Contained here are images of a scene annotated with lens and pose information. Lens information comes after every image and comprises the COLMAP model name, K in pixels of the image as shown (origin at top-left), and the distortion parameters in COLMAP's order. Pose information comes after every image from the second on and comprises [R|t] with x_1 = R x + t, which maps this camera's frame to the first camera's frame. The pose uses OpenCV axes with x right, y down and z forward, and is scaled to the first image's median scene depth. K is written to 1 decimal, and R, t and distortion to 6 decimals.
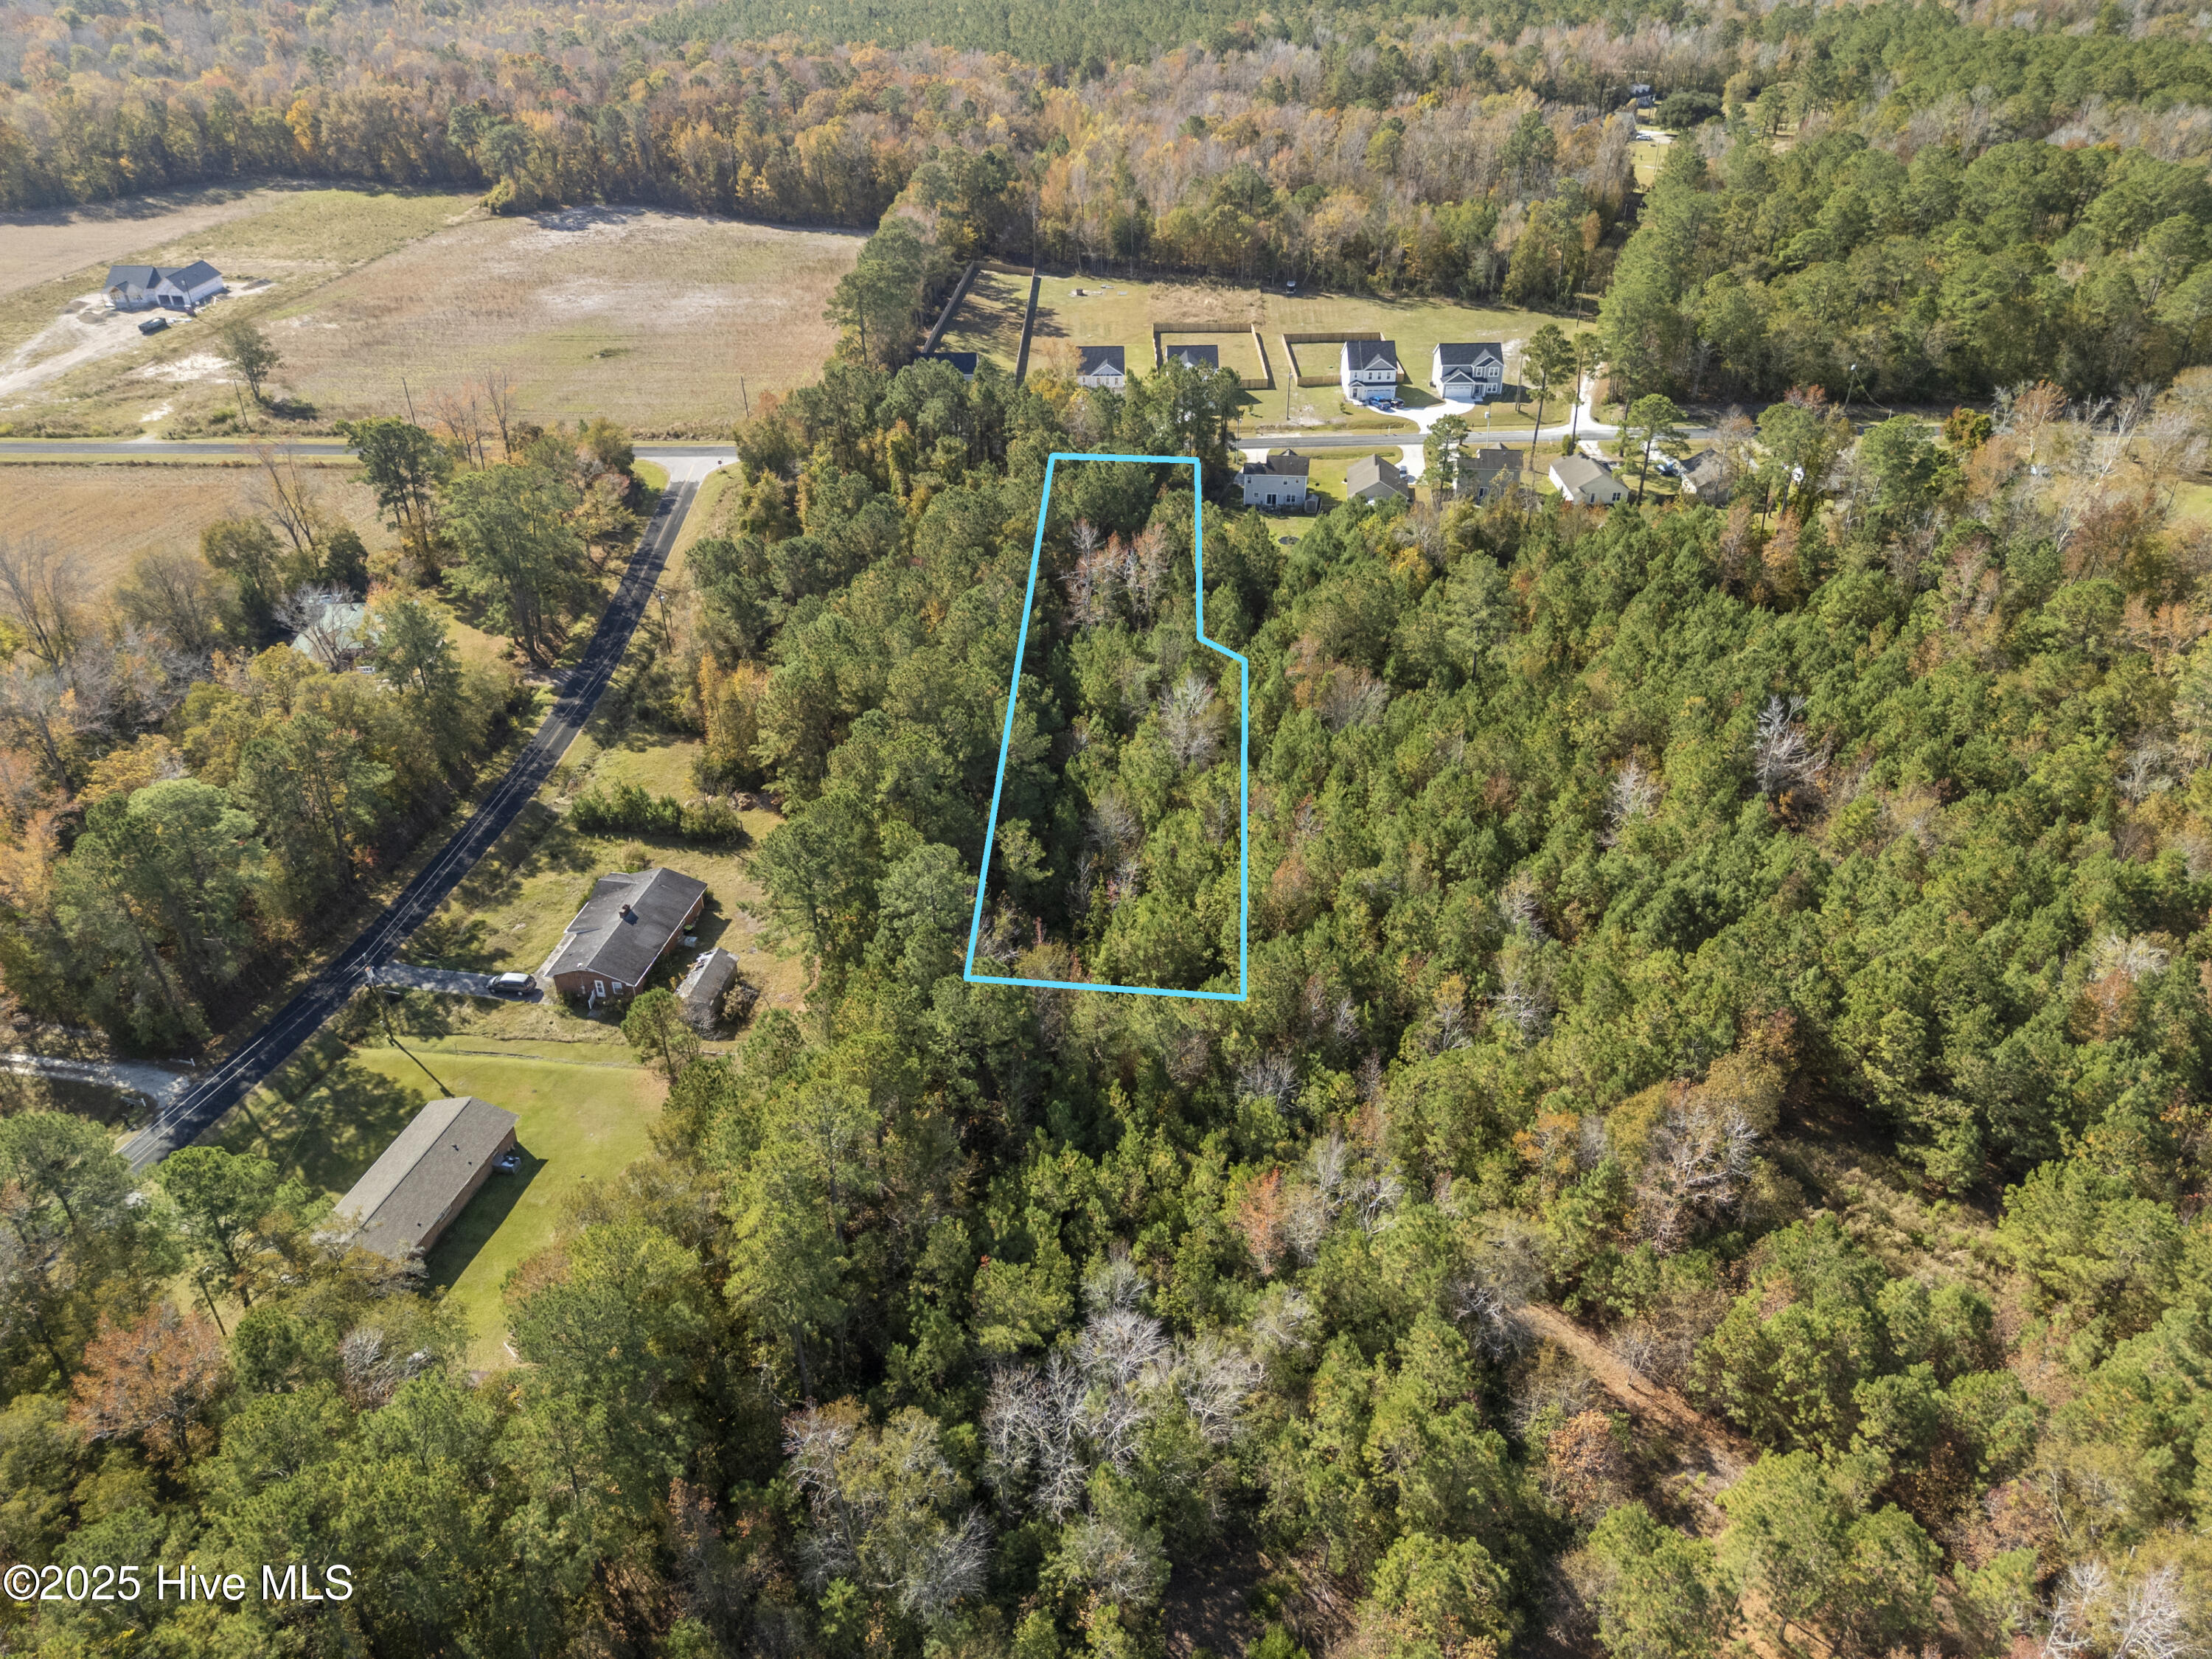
lens RADIAL K [[1625.6, 0, 1115.6], [0, 1625.6, 832.6], [0, 0, 1]] dist [0.062296, -0.056646]
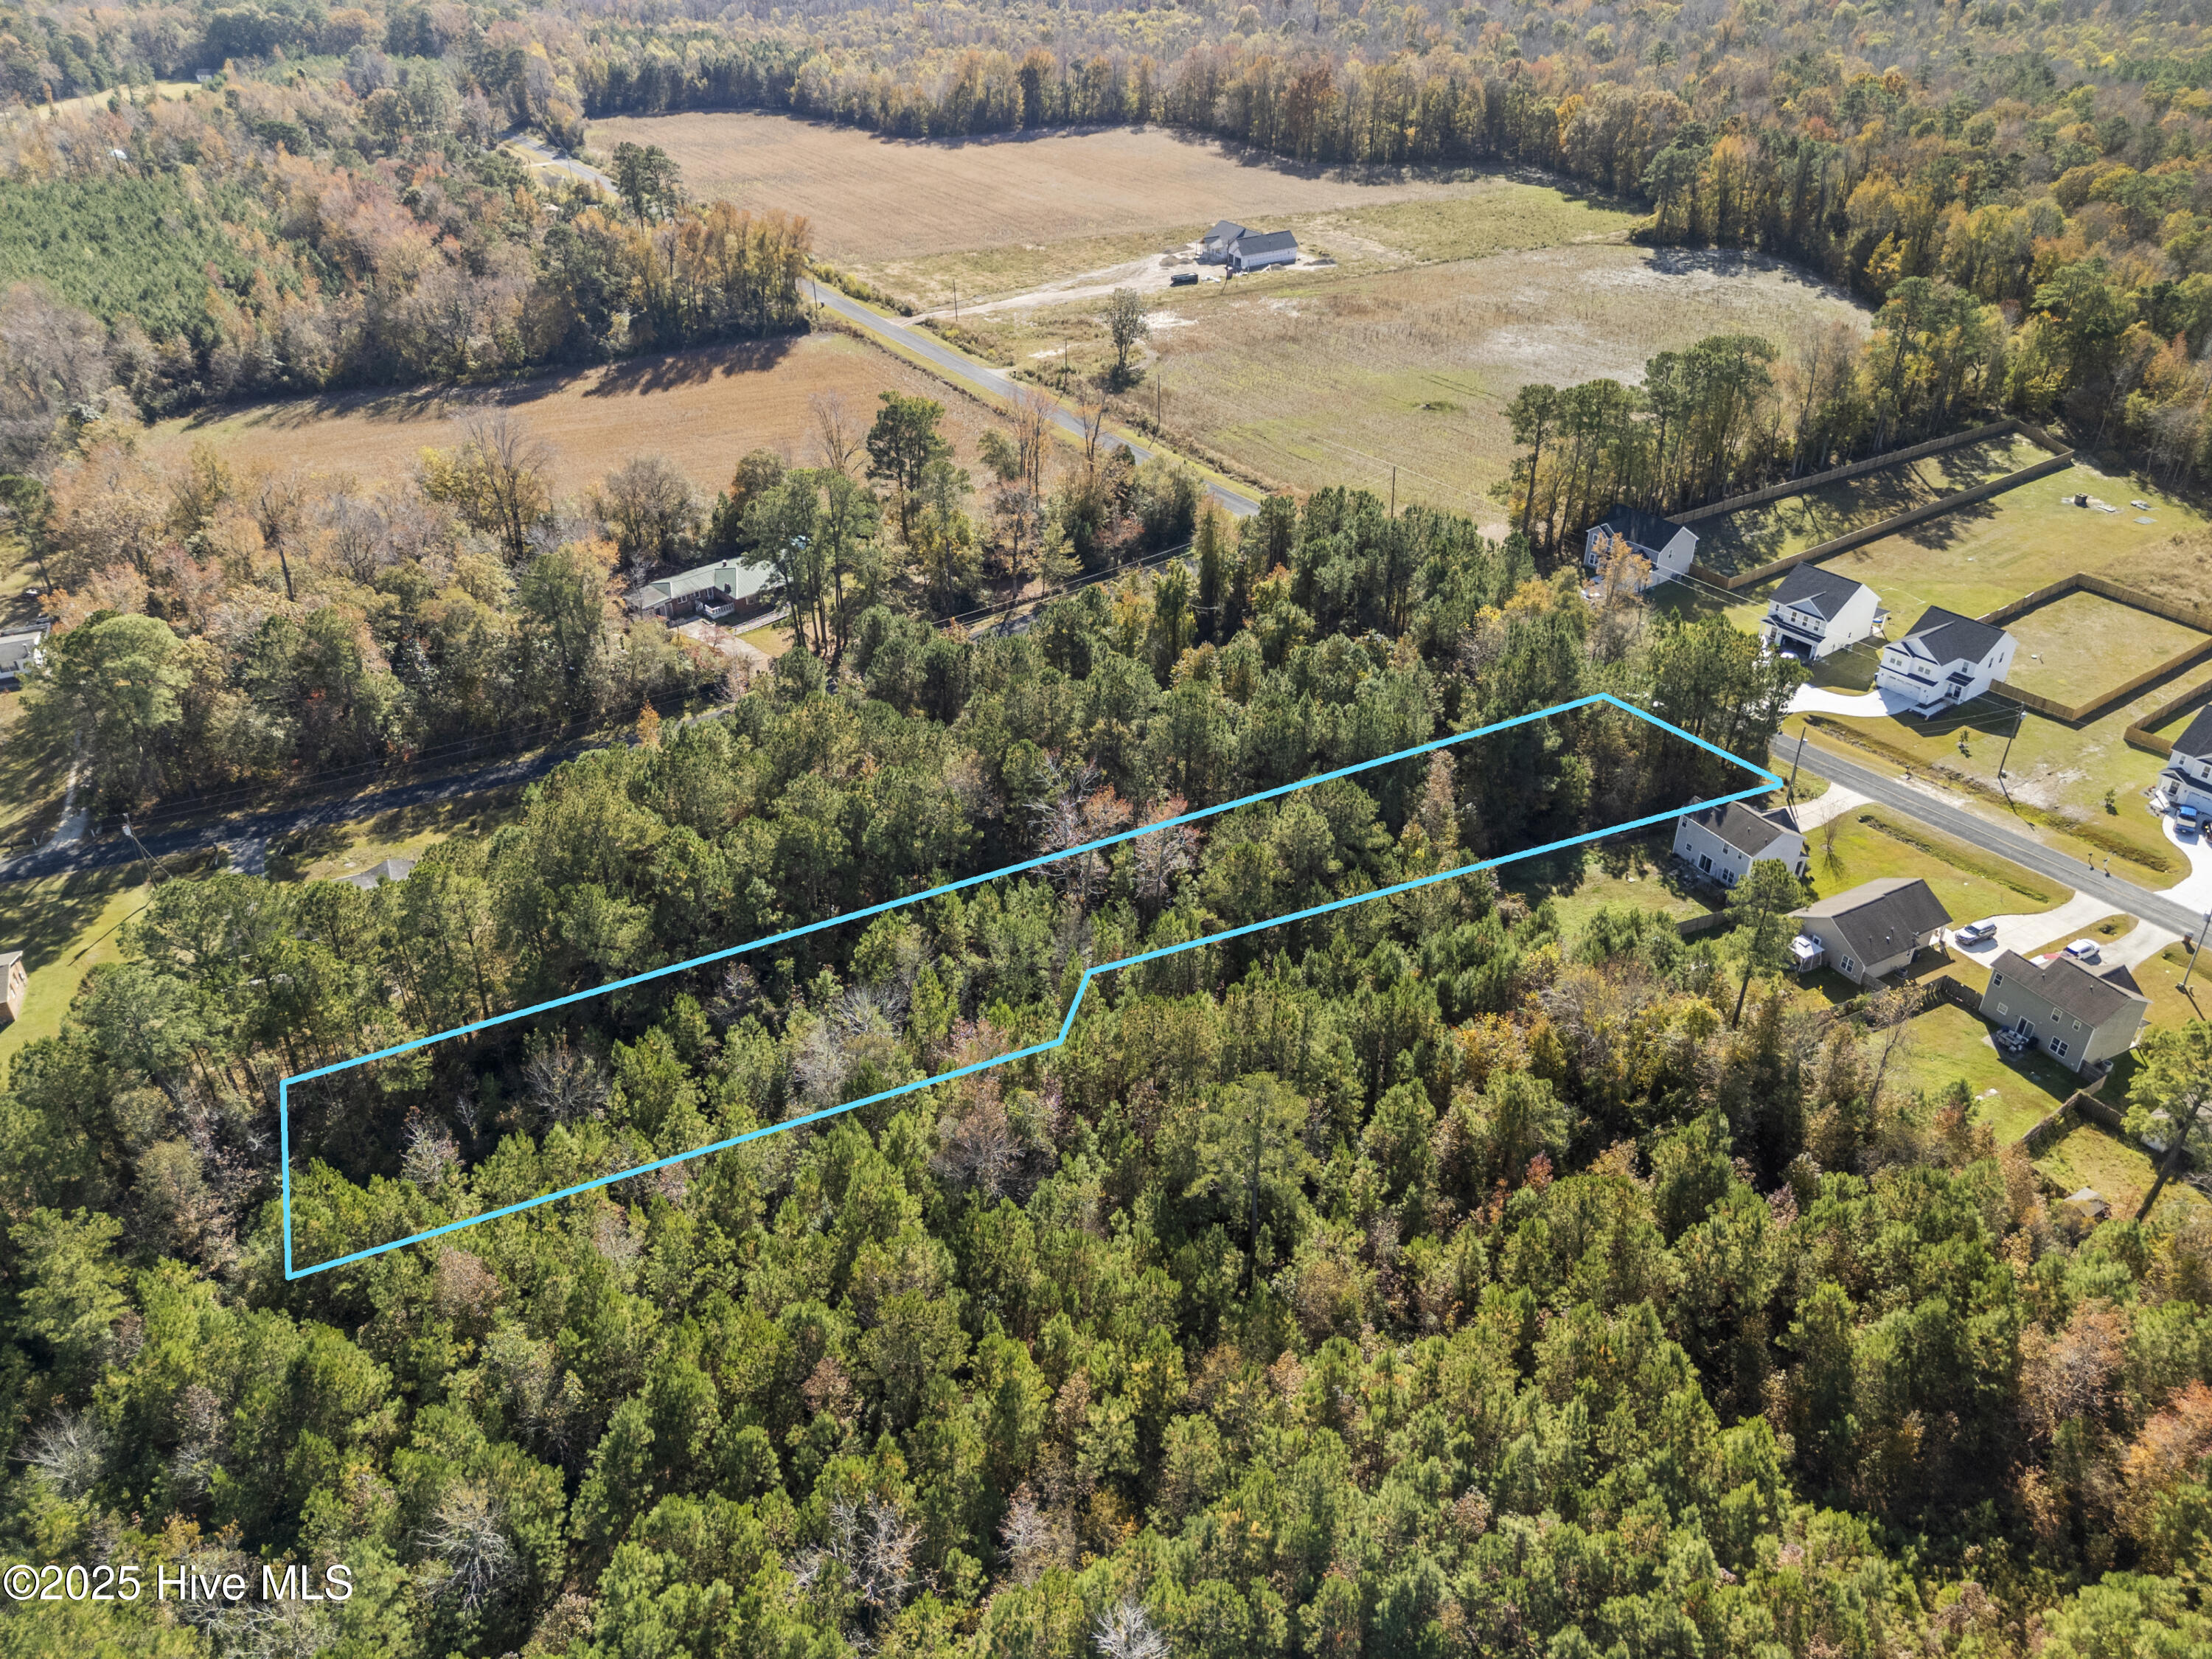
lens RADIAL K [[1625.6, 0, 1115.6], [0, 1625.6, 832.6], [0, 0, 1]] dist [0.062296, -0.056646]
pose [[0.577007, 0.440335, -0.687872, 0.534857], [-0.435936, 0.878257, 0.196532, -0.323278], [0.690668, 0.186468, 0.698719, 0.513132]]
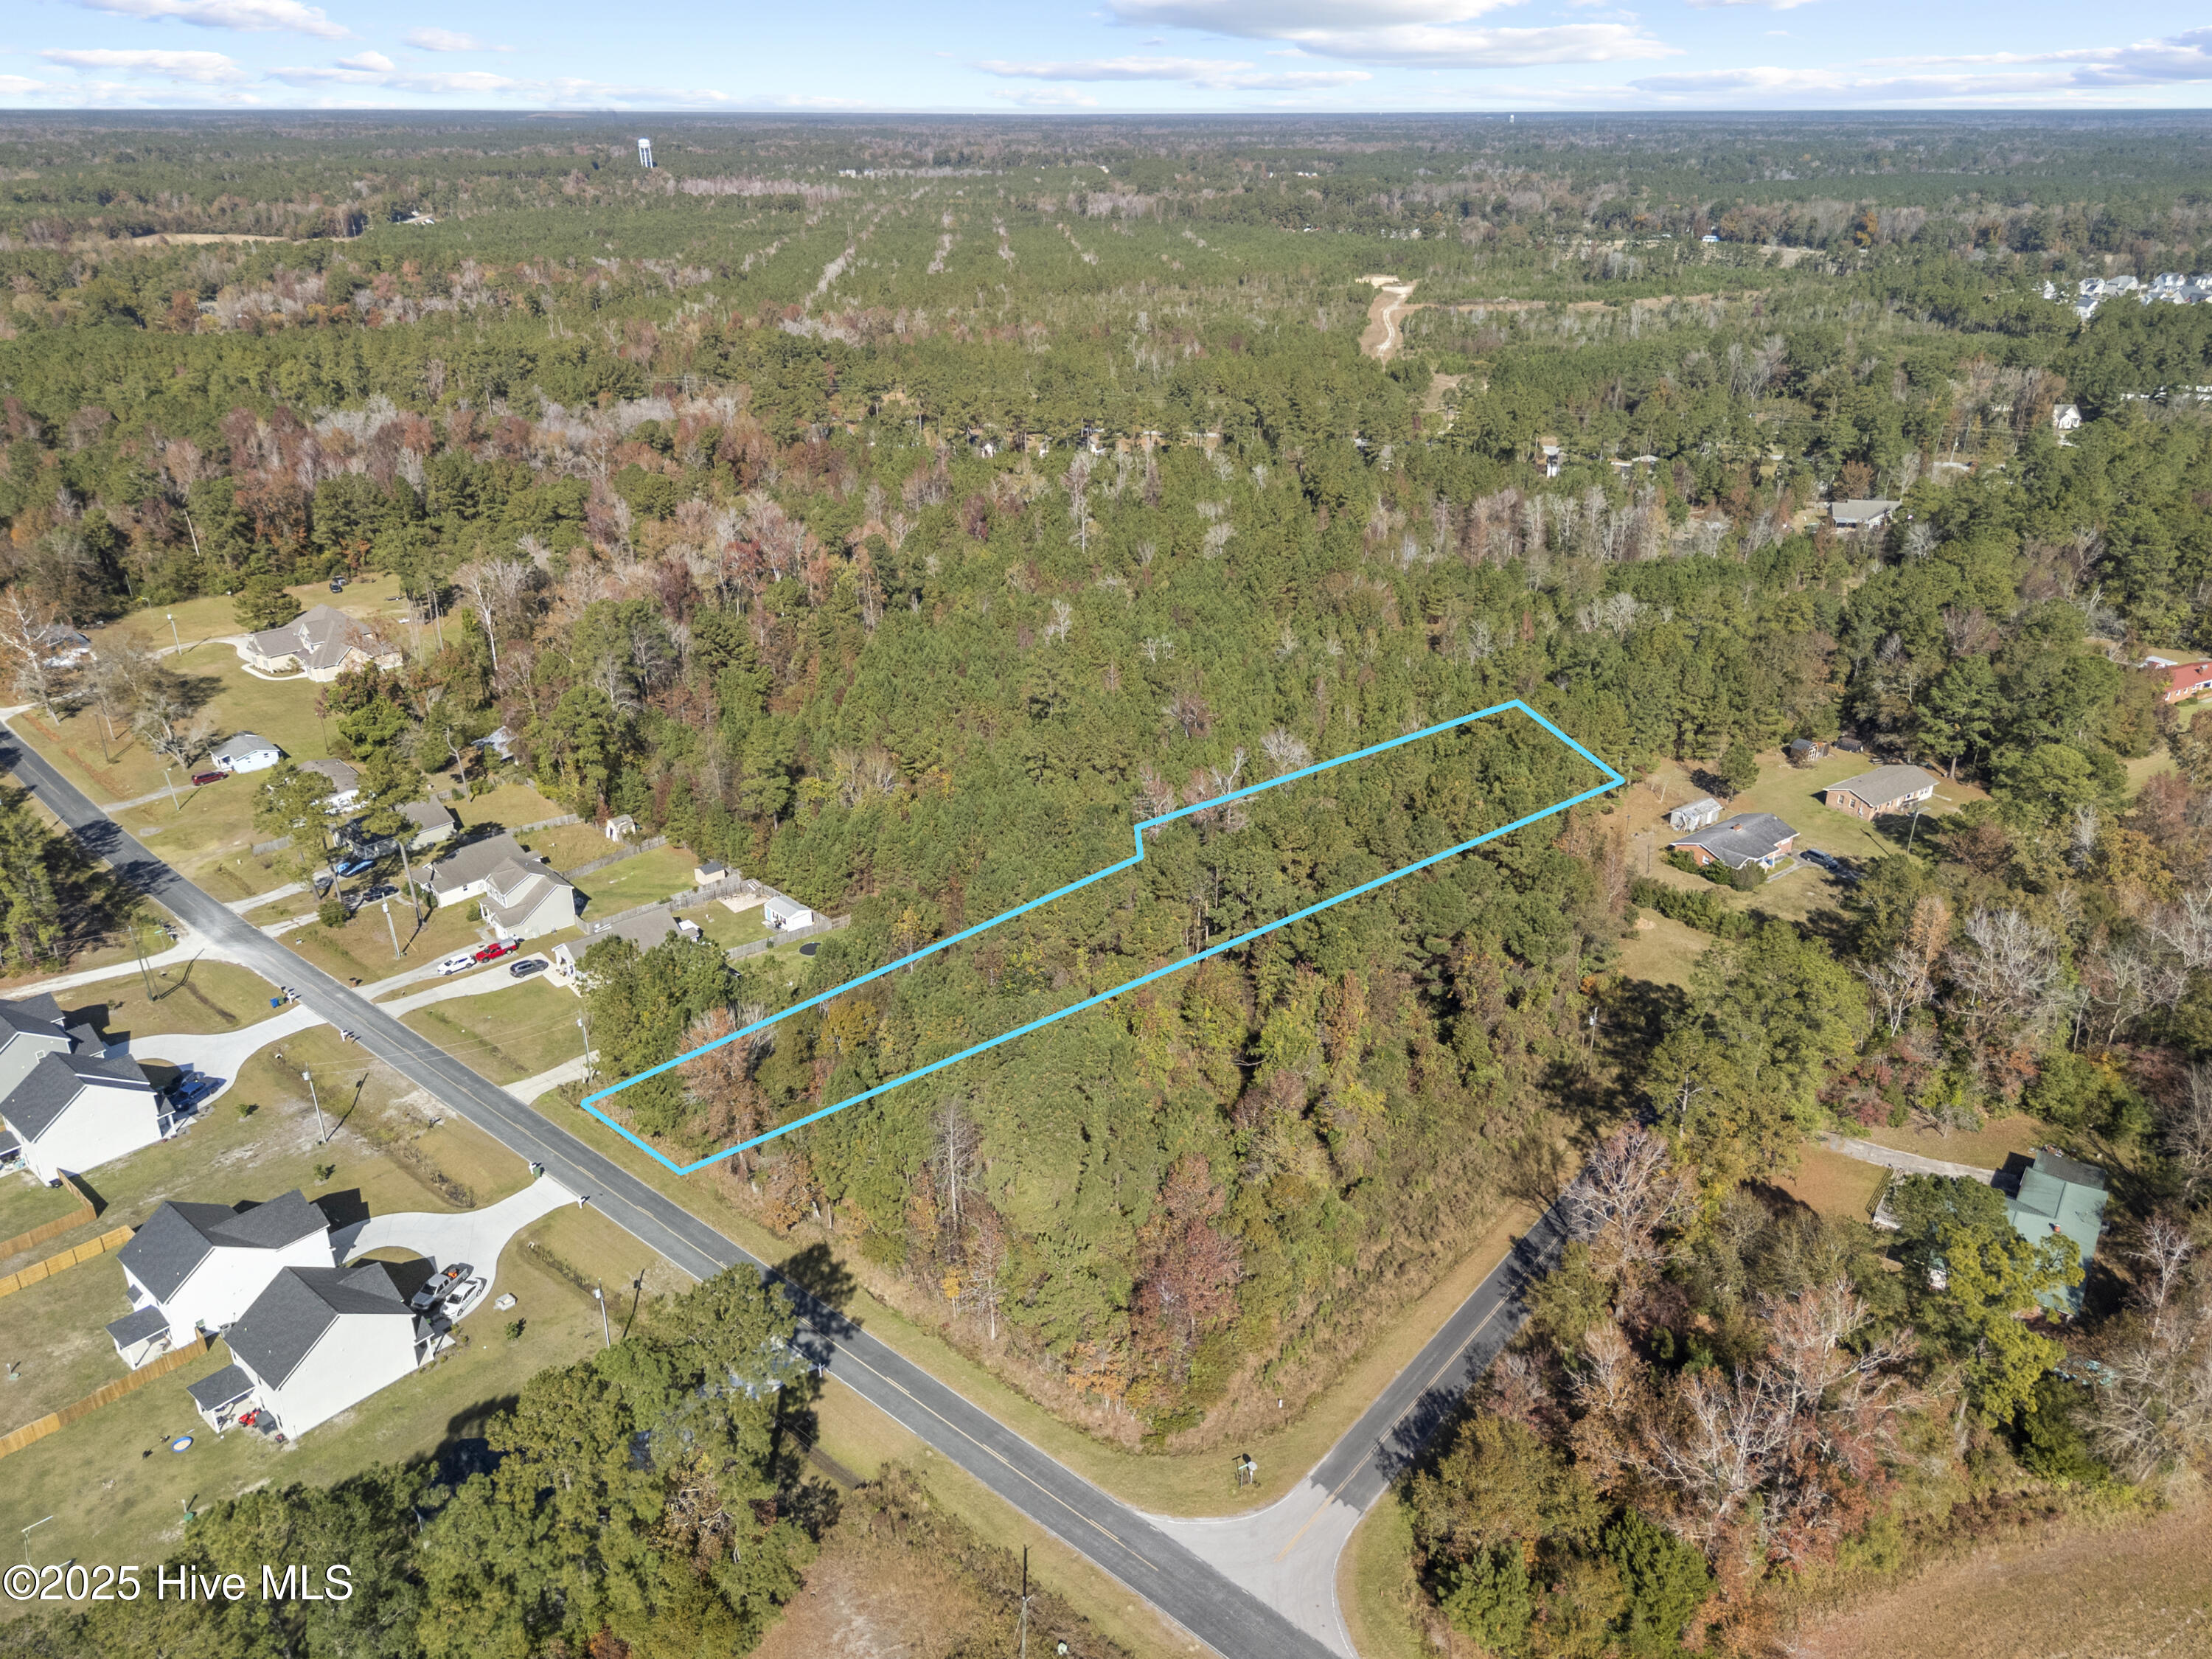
lens RADIAL K [[1625.6, 0, 1115.6], [0, 1625.6, 832.6], [0, 0, 1]] dist [0.062296, -0.056646]
pose [[-0.746786, -0.262537, 0.611053, -0.628770], [0.362831, 0.609182, 0.705160, -0.940009], [-0.557373, 0.748313, -0.359672, 1.486463]]
